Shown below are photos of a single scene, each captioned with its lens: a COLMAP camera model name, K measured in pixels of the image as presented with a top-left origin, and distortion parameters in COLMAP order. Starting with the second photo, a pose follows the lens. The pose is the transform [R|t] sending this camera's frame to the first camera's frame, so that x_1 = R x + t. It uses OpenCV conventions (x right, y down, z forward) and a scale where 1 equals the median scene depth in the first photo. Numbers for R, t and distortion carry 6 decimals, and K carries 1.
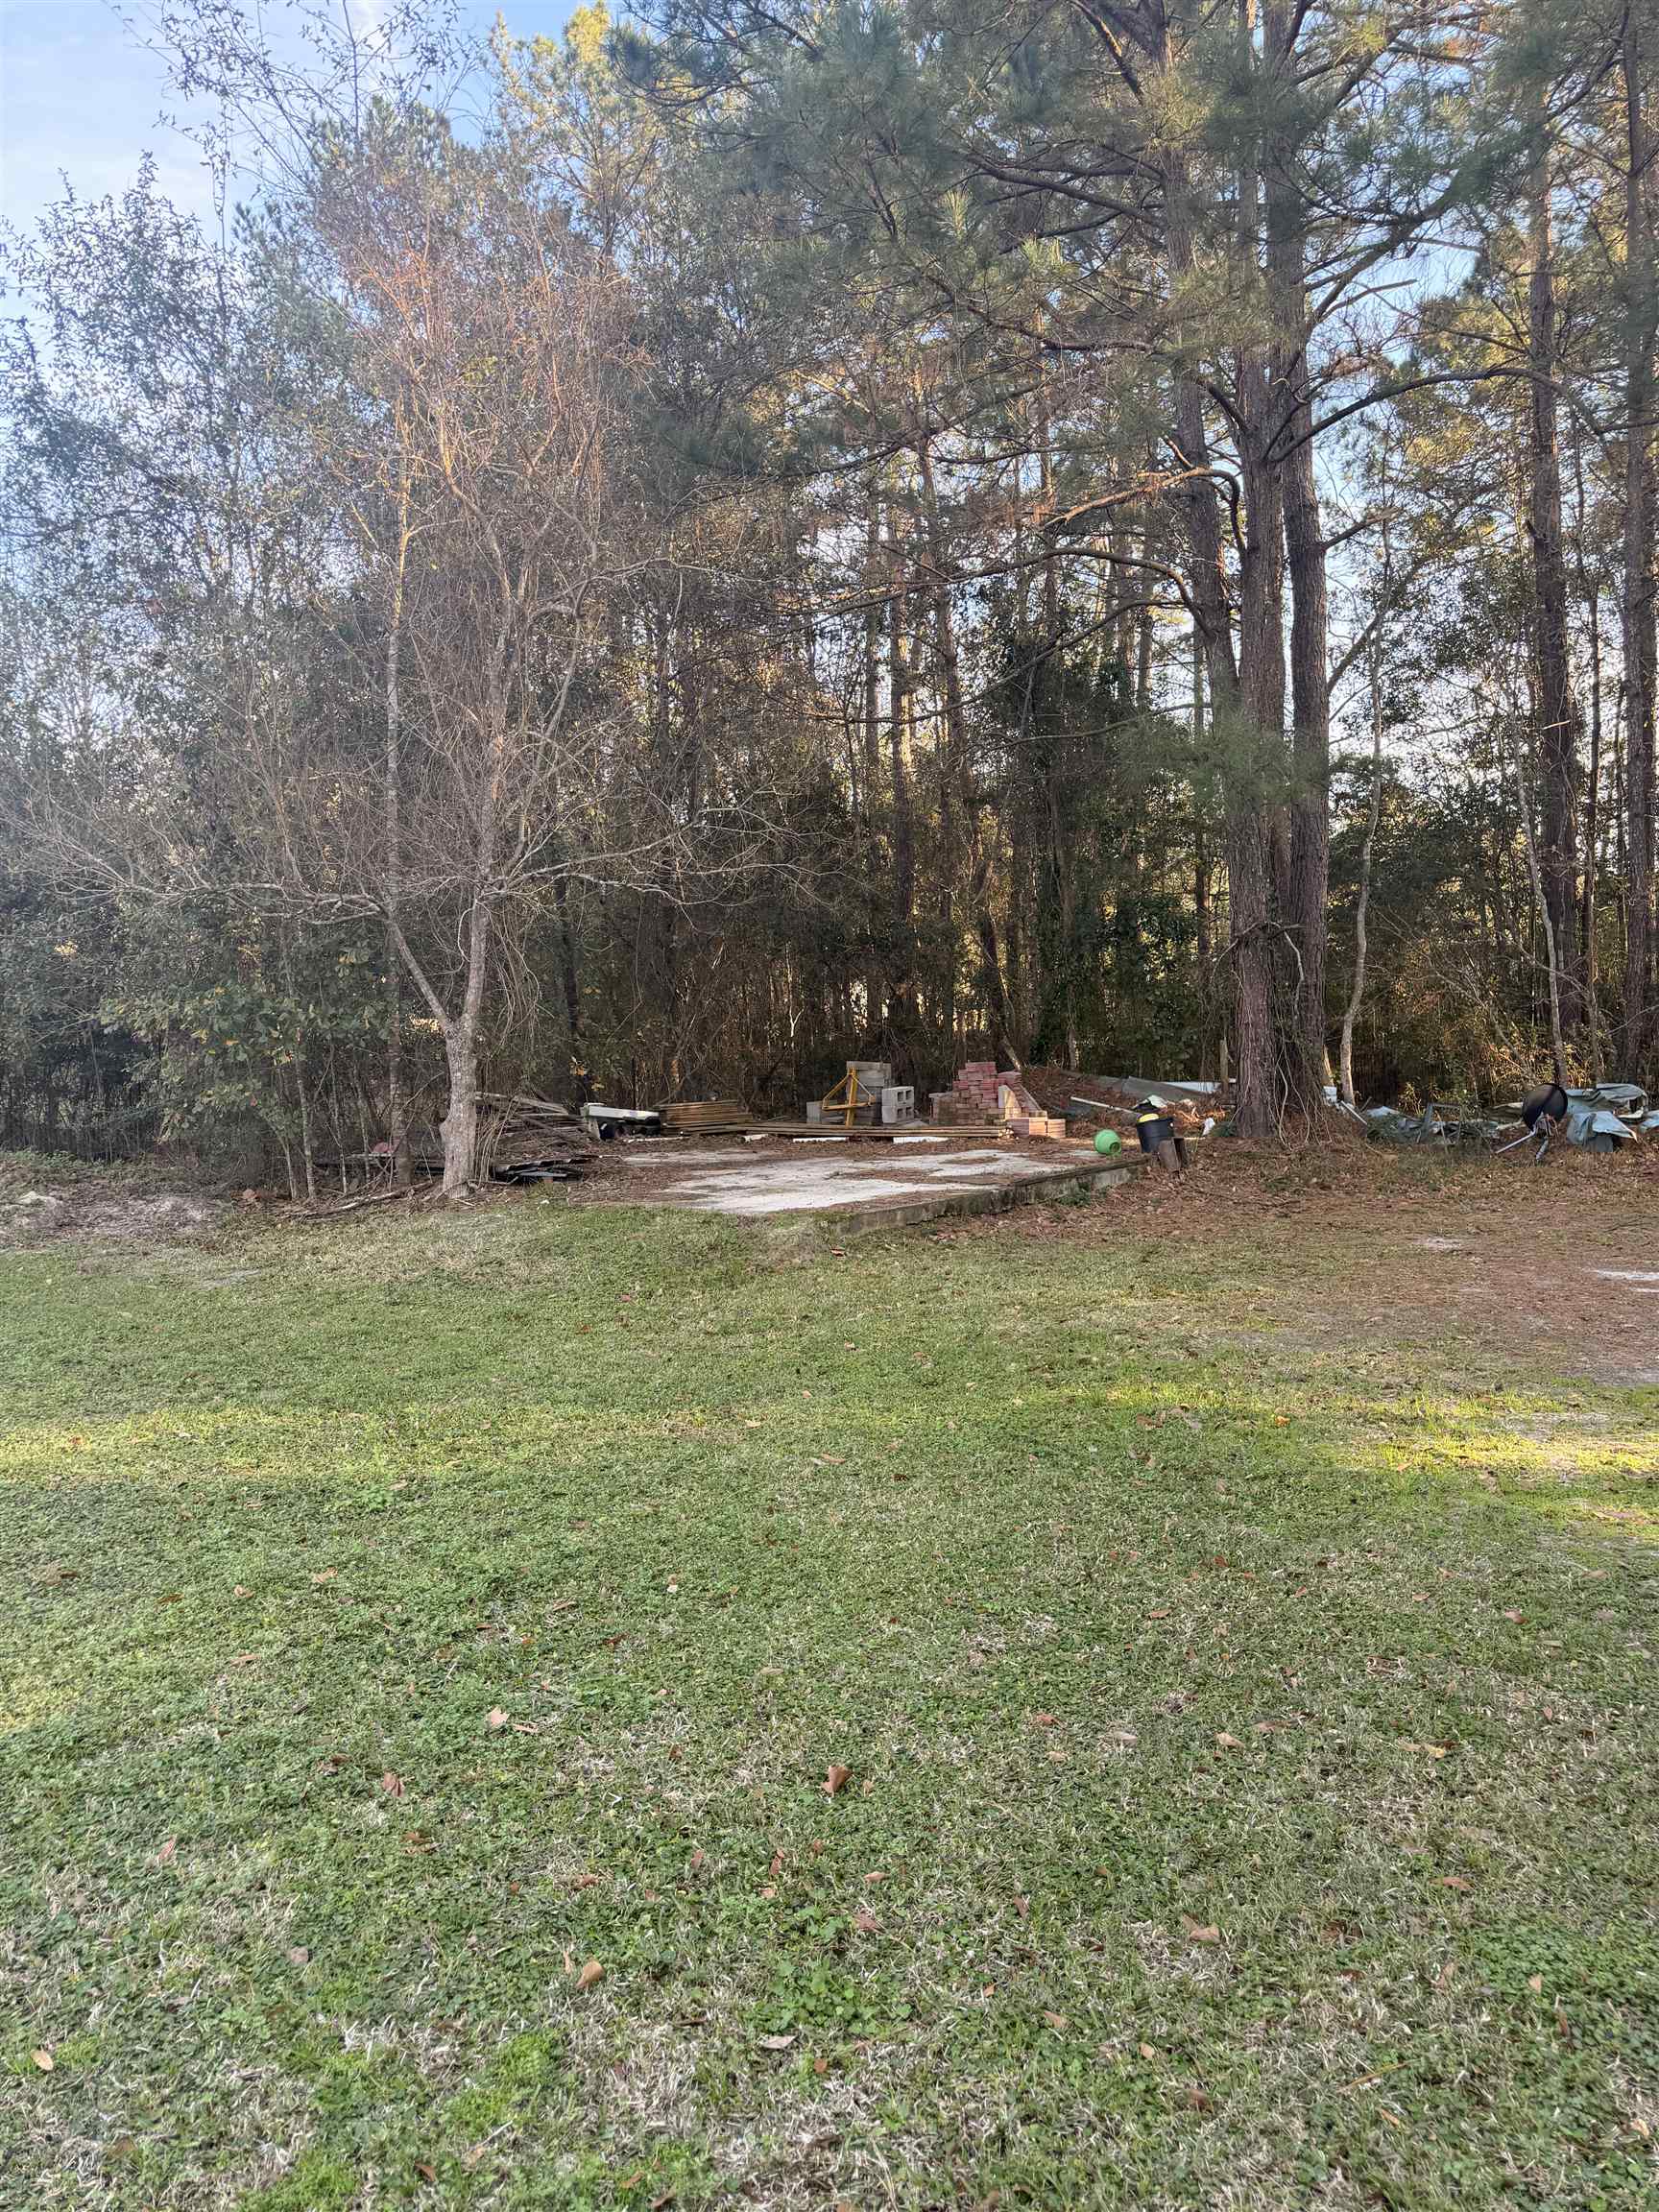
lens RADIAL K [[1545.6, 0, 828.2], [0, 1545.6, 1107.1], [0, 0, 1]] dist [0.046046, -0.054944]
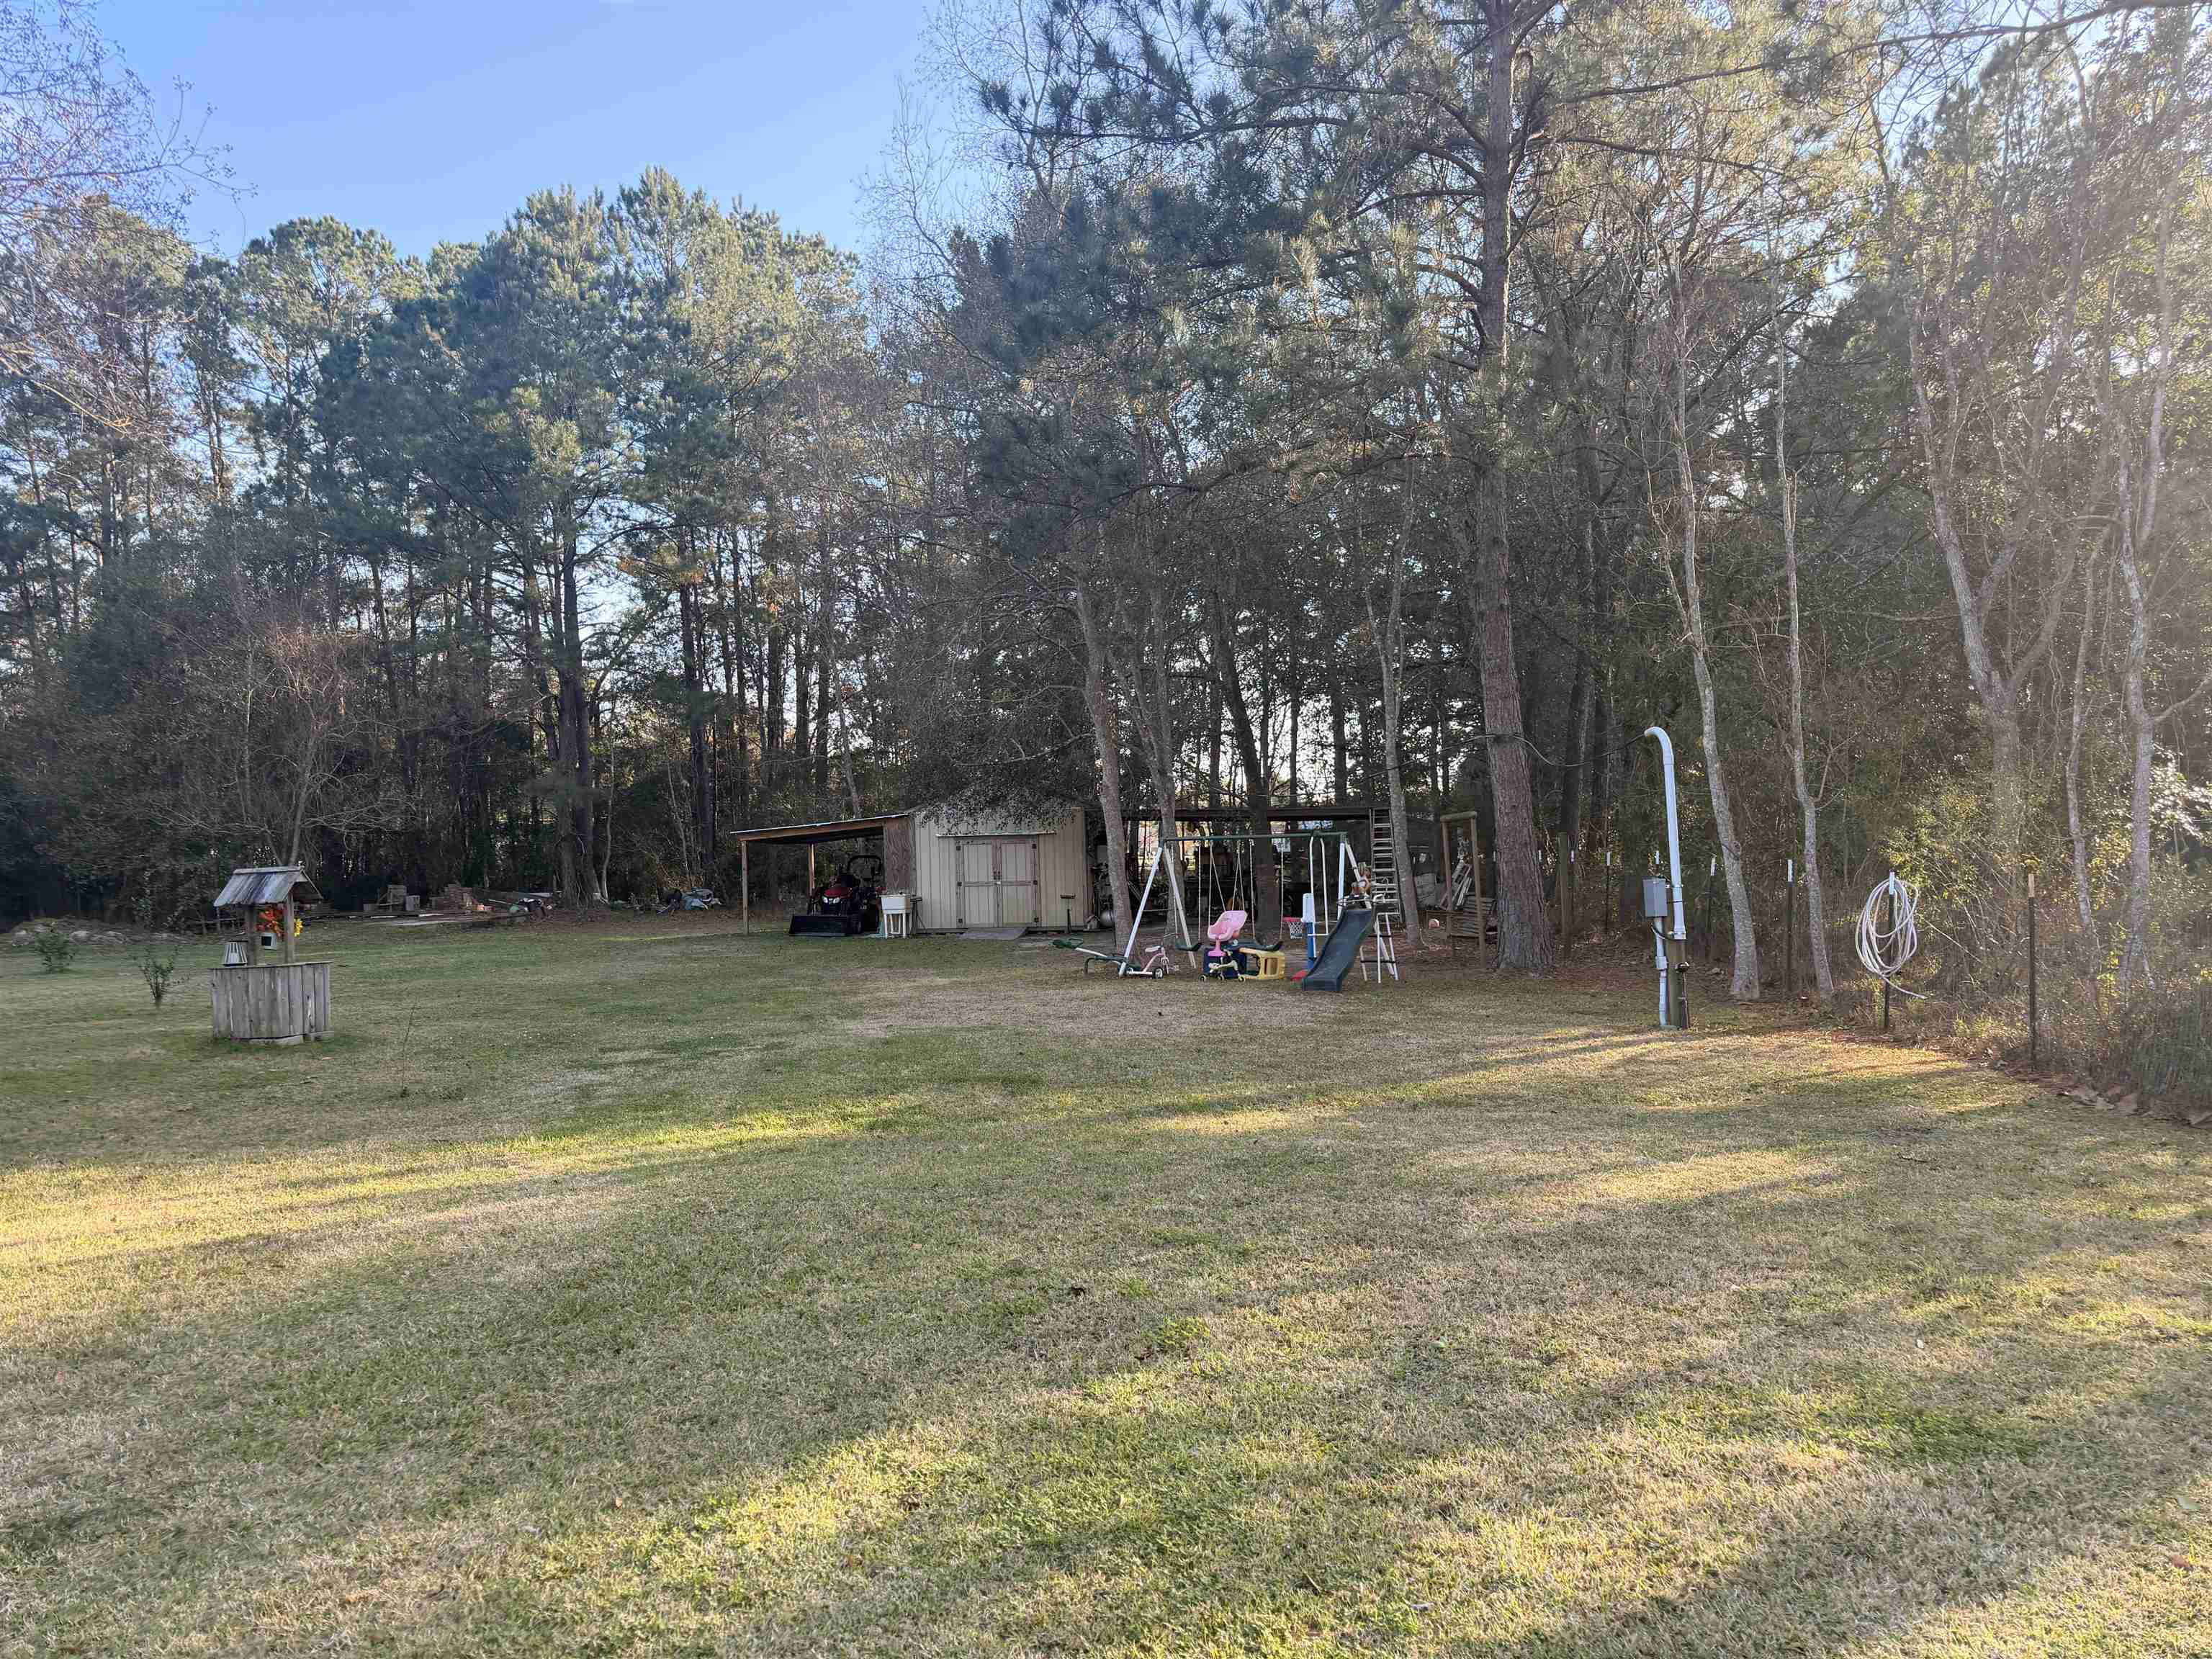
lens RADIAL K [[1545.6, 0, 1090.2], [0, 1545.6, 844.9], [0, 0, 1]] dist [0.046046, -0.054944]
pose [[0.824381, 0.002284, 0.566031, -0.471408], [0.037896, 0.997526, -0.059217, 0.094371], [-0.564765, 0.070268, 0.822254, -1.624243]]
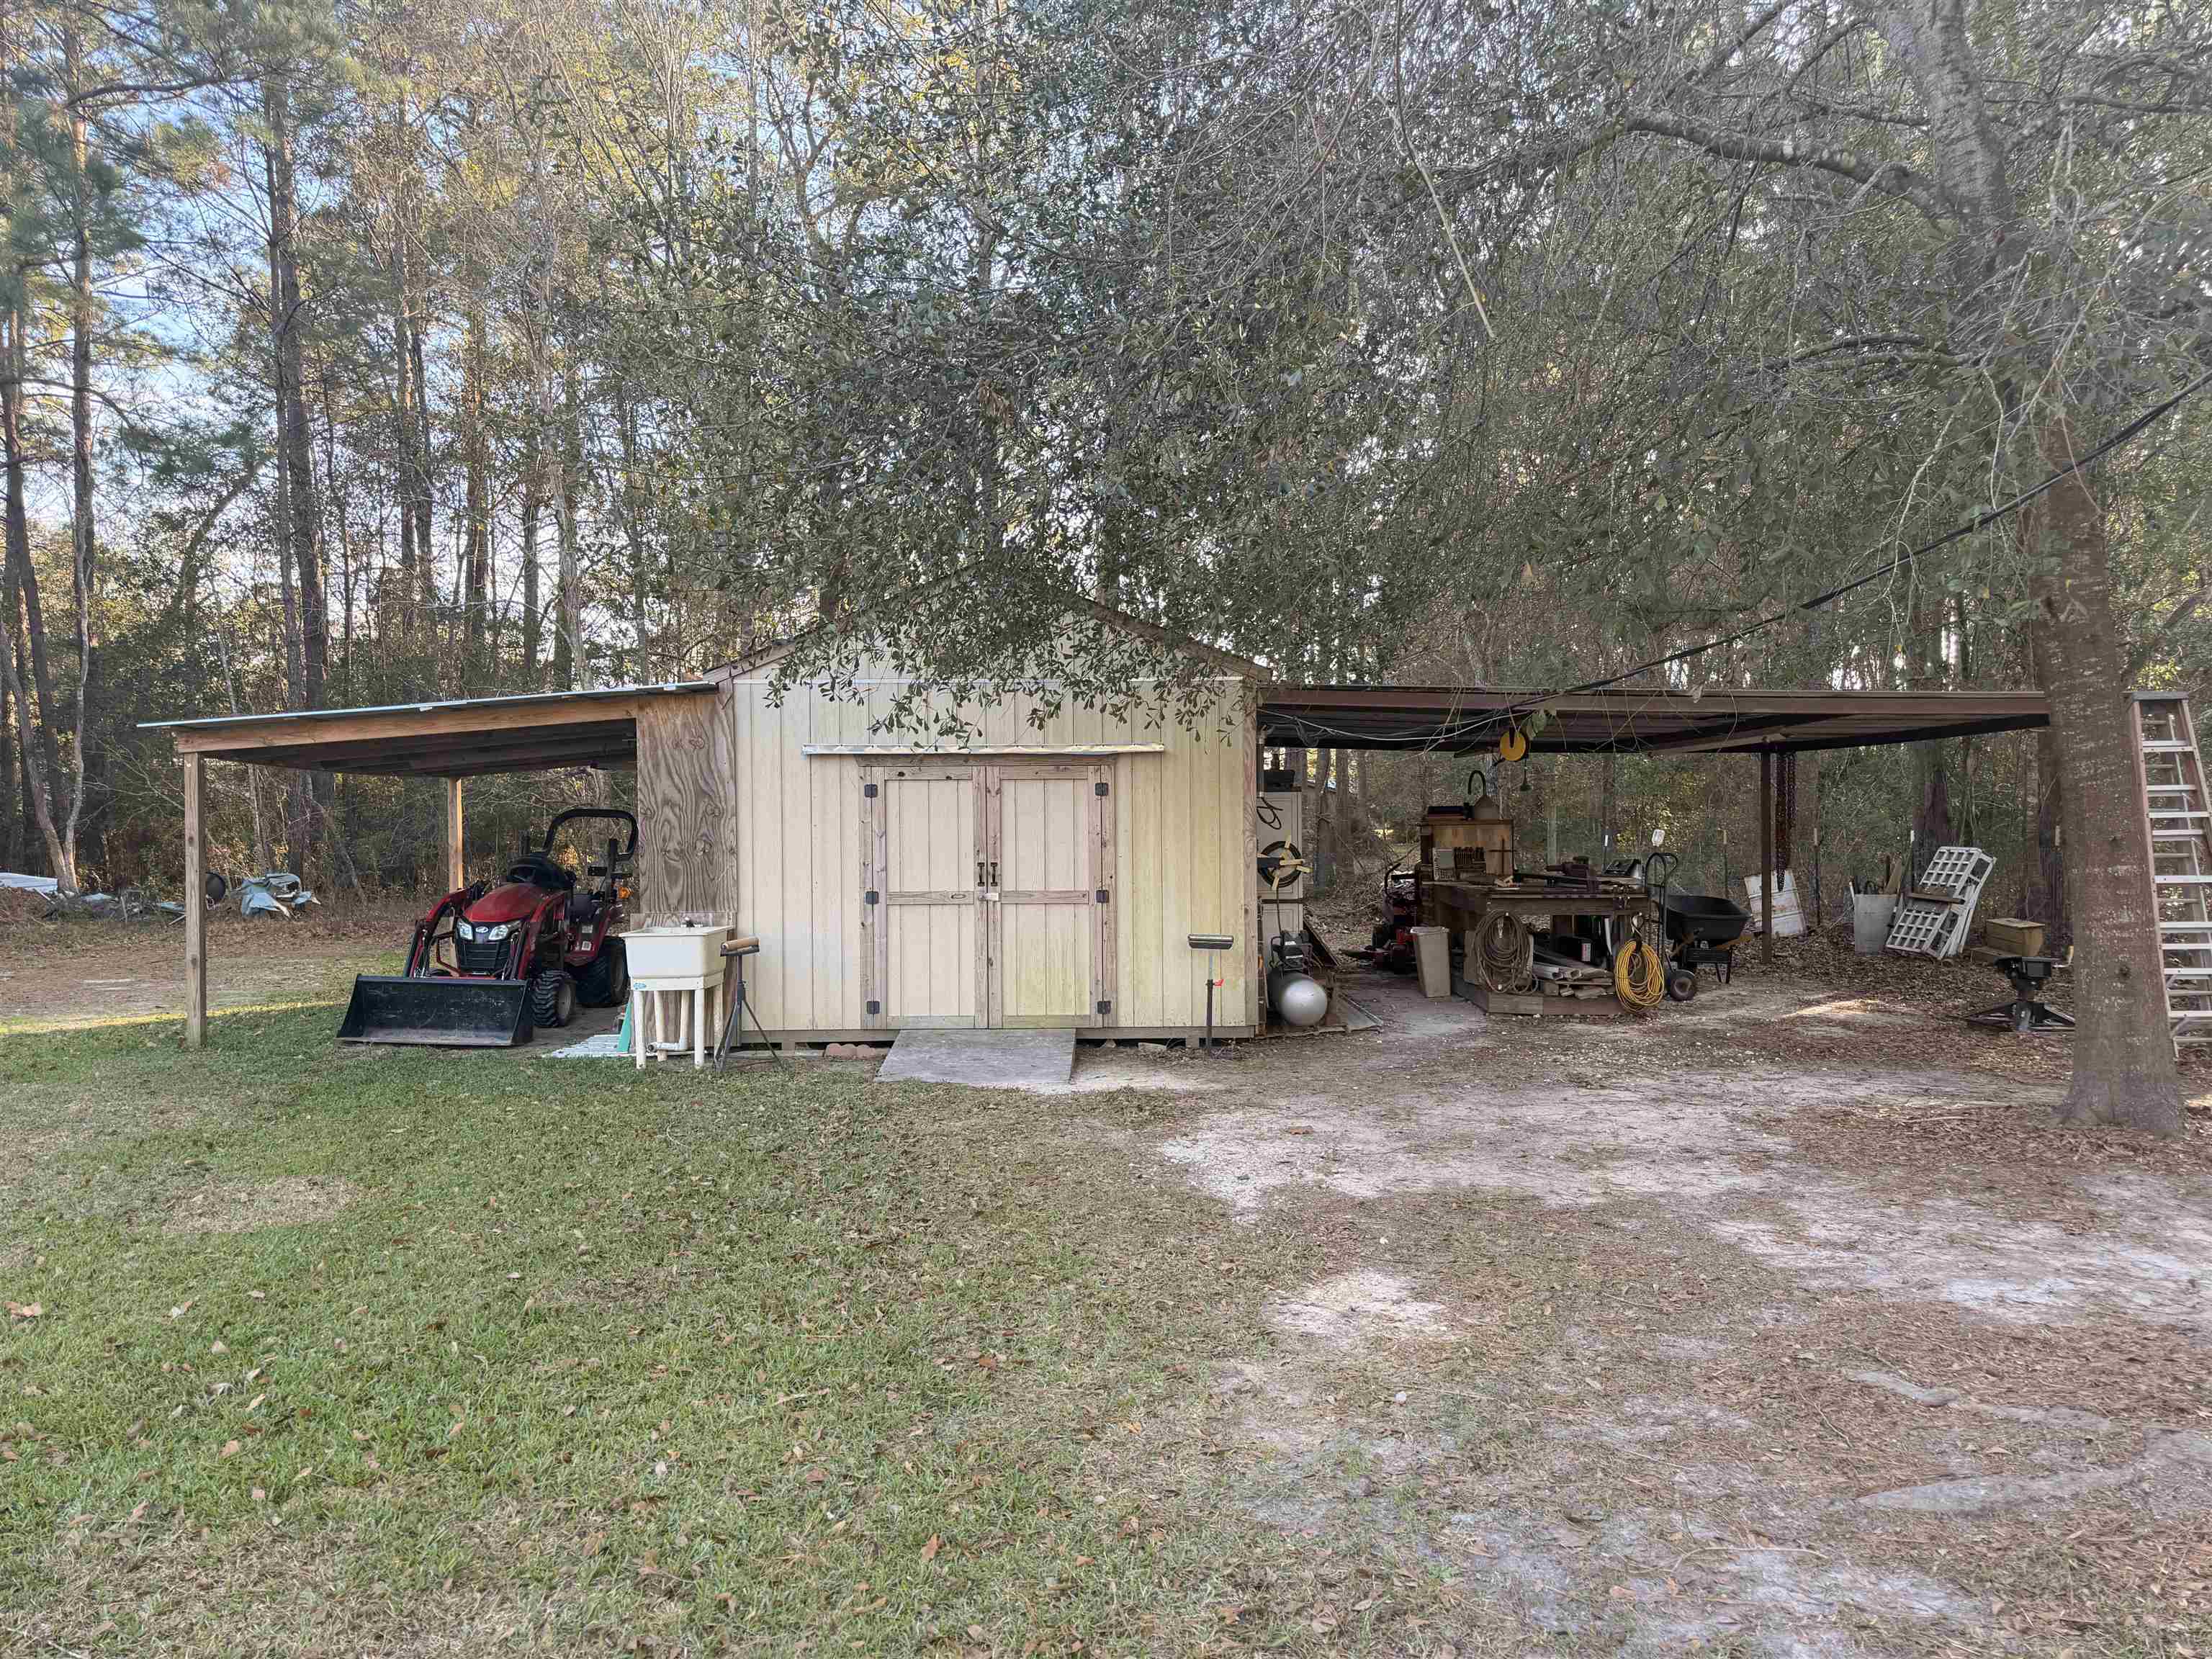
lens RADIAL K [[1545.6, 0, 1109.7], [0, 1545.6, 825.3], [0, 0, 1]] dist [0.046046, -0.054944]
pose [[0.730618, 0.013085, 0.682661, 0.094513], [0.026875, 0.998491, -0.047901, 0.028975], [-0.682257, 0.053343, 0.729164, -0.527890]]
